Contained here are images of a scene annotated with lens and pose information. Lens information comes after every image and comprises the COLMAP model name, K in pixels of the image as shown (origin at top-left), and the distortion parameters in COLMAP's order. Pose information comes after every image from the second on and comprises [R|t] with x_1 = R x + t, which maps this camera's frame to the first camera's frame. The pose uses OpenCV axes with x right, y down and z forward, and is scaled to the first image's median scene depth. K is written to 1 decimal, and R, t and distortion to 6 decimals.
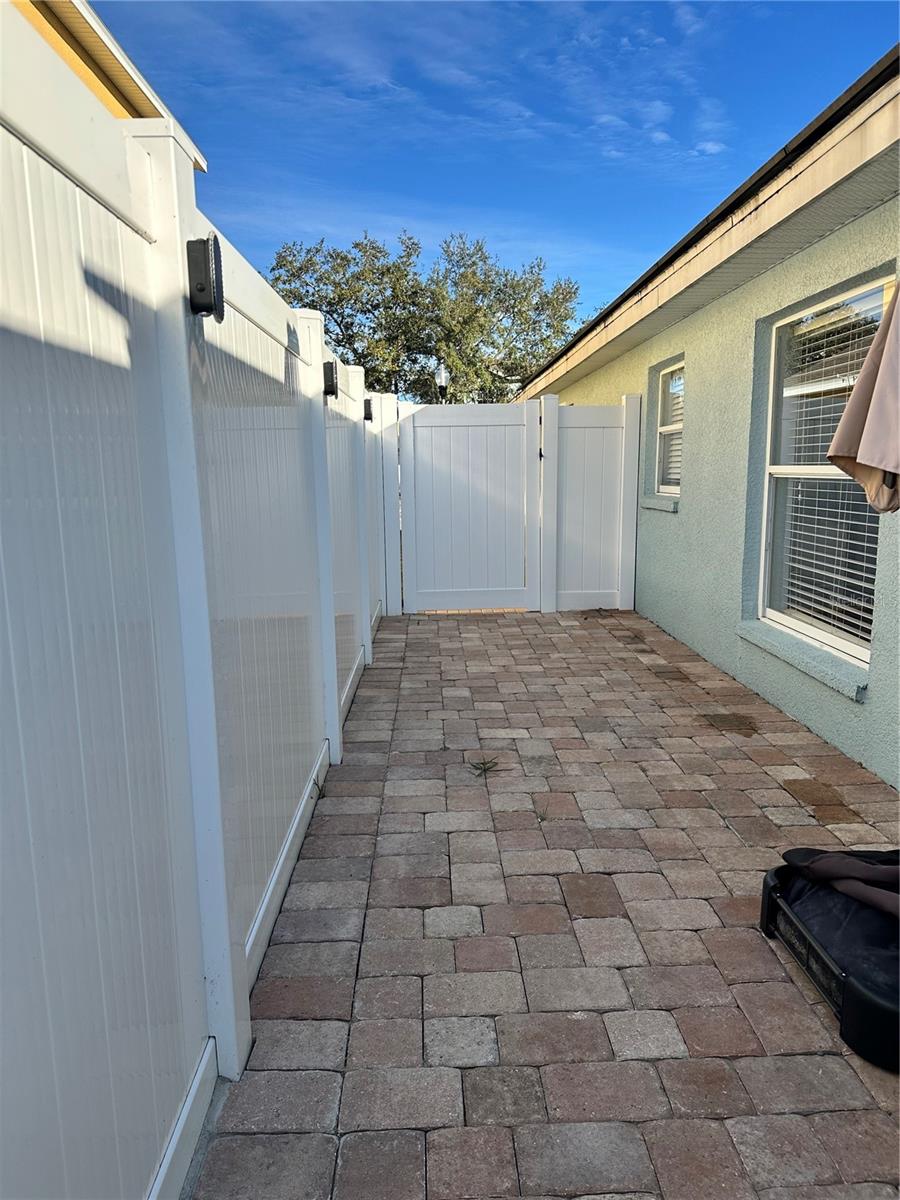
lens RADIAL K [[828.7, 0, 450.0], [0, 828.7, 600.0], [0, 0, 1]] dist [-0.001537, -0.001189]
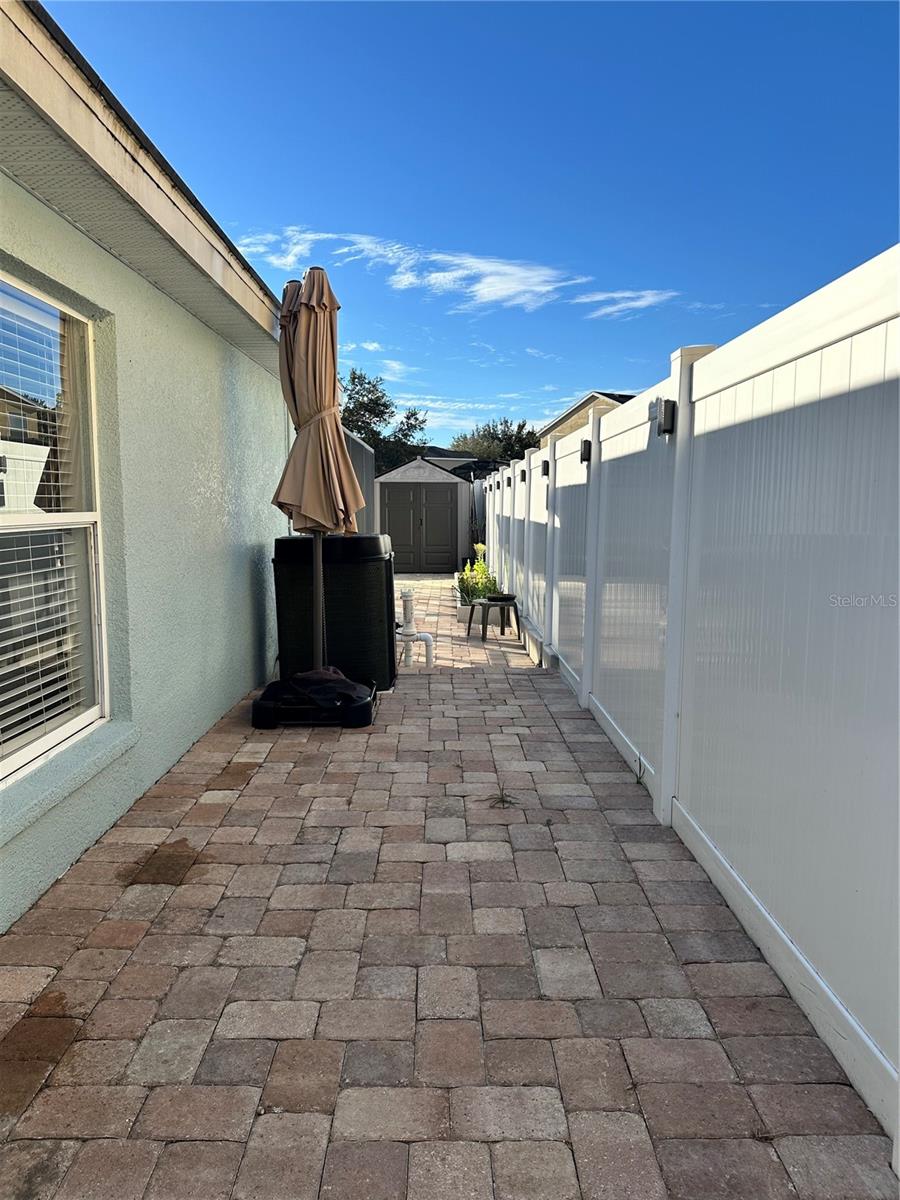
lens RADIAL K [[828.7, 0, 450.0], [0, 828.7, 600.0], [0, 0, 1]] dist [-0.001537, -0.001189]
pose [[-0.999825, 0.013724, 0.012685, 0.077333], [0.016607, 0.963755, 0.266272, -0.265945], [-0.008571, 0.266436, -0.963815, 1.649197]]
